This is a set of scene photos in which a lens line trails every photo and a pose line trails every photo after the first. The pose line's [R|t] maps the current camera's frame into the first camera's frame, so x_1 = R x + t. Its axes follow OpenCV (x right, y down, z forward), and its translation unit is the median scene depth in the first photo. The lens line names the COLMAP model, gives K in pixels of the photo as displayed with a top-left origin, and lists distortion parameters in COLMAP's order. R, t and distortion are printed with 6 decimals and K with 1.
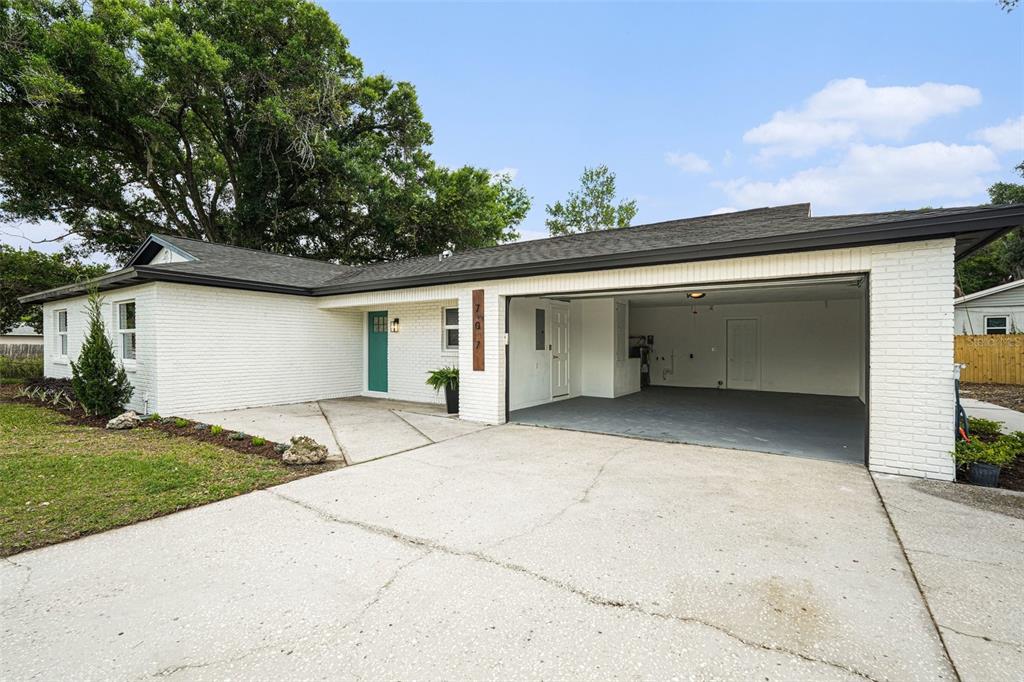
lens RADIAL K [[450.9, 0, 510.0], [0, 450.9, 336.6], [0, 0, 1]] dist [-0.002363, -0.000076]
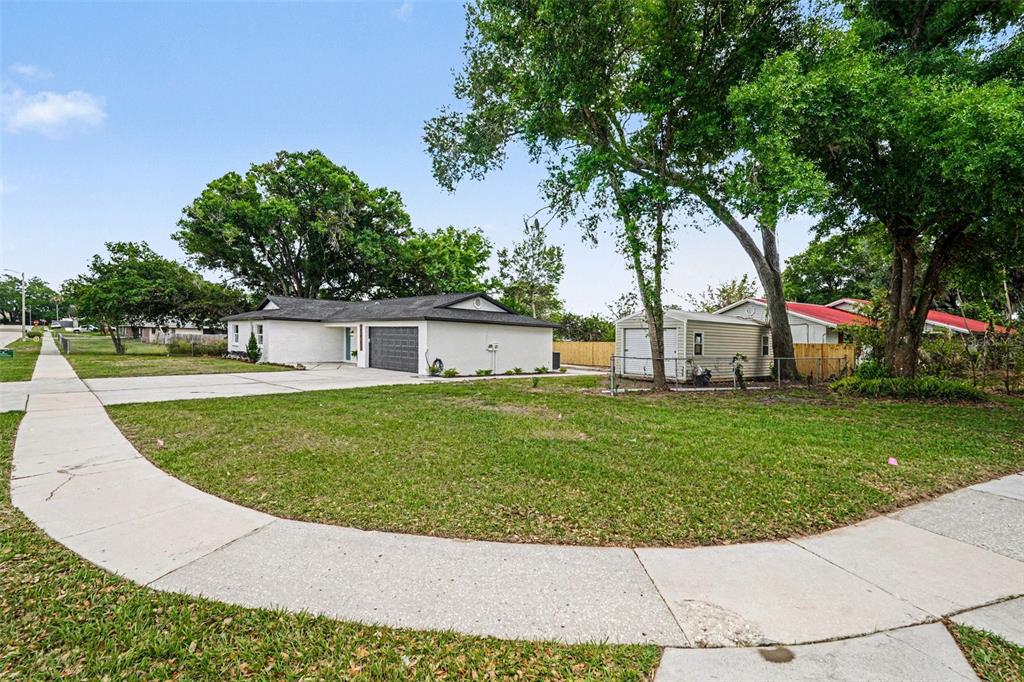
lens RADIAL K [[450.9, 0, 510.0], [0, 450.9, 336.6], [0, 0, 1]] dist [-0.002363, -0.000076]
pose [[0.984200, 0.016254, -0.176312, 1.112116], [-0.013994, 0.999803, 0.014053, -0.057374], [0.176505, -0.011363, 0.984234, -1.402932]]
